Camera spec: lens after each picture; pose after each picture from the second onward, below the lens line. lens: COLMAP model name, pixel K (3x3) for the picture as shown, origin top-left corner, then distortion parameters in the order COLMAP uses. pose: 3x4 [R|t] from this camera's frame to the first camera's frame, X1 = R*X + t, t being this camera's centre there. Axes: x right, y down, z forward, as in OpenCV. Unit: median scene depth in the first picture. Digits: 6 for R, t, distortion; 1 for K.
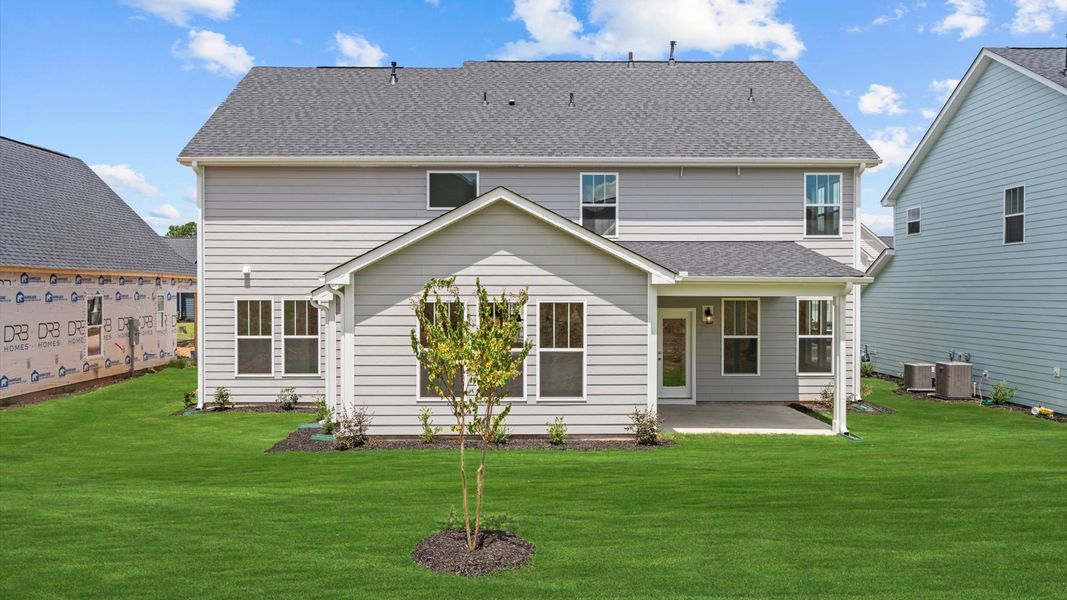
lens RADIAL K [[792.2, 0, 534.5], [0, 792.2, 295.7], [0, 0, 1]] dist [0.029487, 0.001289]
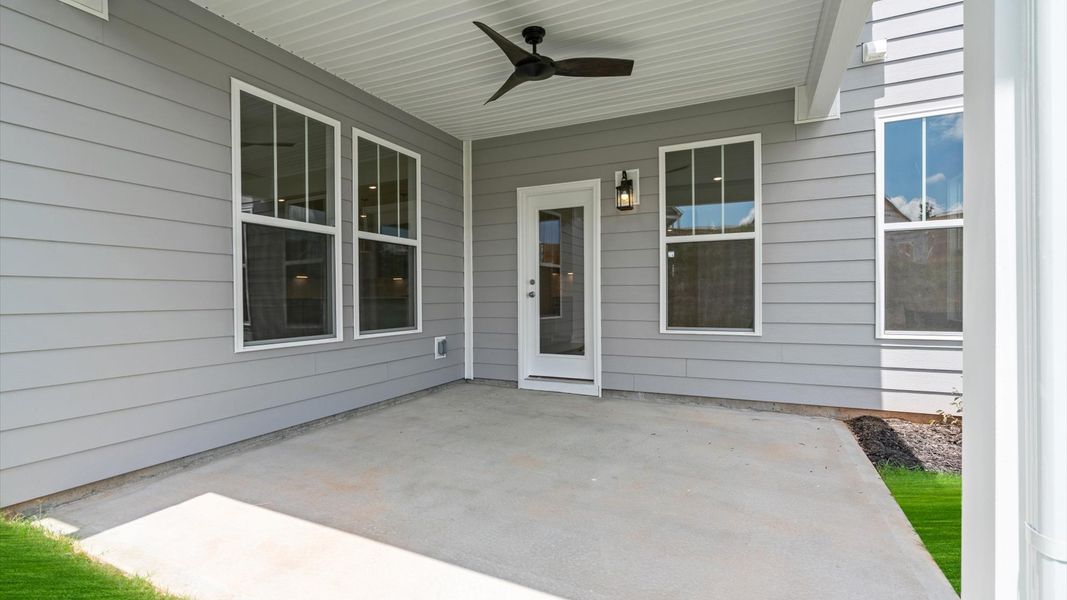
lens RADIAL K [[480.0, 0, 531.3], [0, 480.0, 299.9], [0, 0, 1]] dist [-0.000295, -0.000658]
pose [[0.893470, -0.003958, -0.449106, 0.289834], [0.005322, 0.999984, 0.001774, 0.082706], [0.449092, -0.003975, 0.893477, 0.744477]]
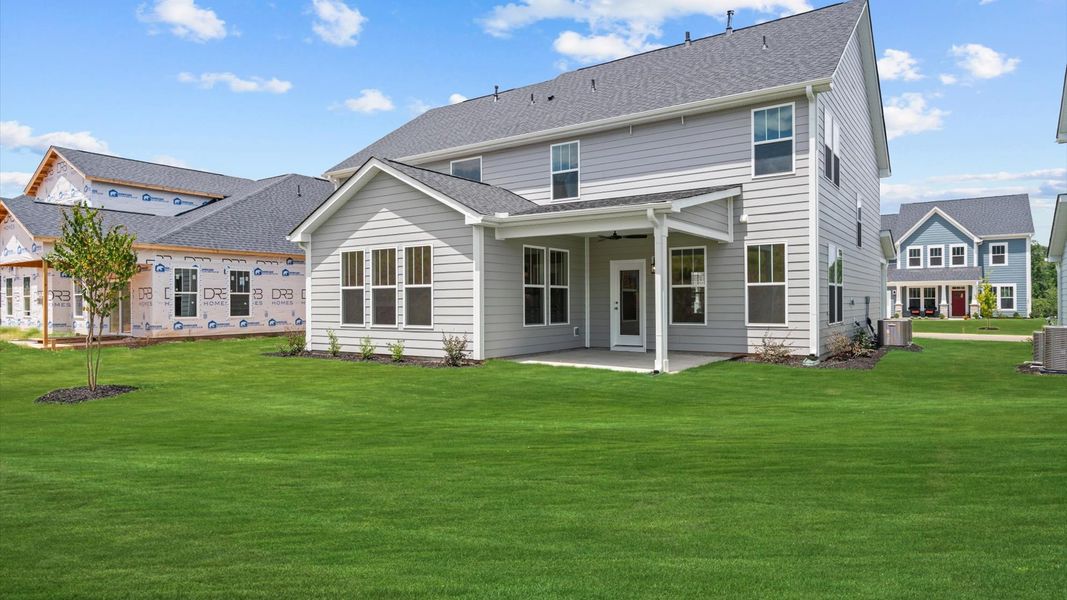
lens RADIAL K [[628.1, 0, 536.1], [0, 628.1, 300.3], [0, 0, 1]] dist [0.009419, 0.000260]
pose [[0.816239, -0.007865, -0.577661, 0.560672], [0.003743, 0.999958, -0.008325, 0.075671], [0.577703, 0.004633, 0.816234, 0.249698]]
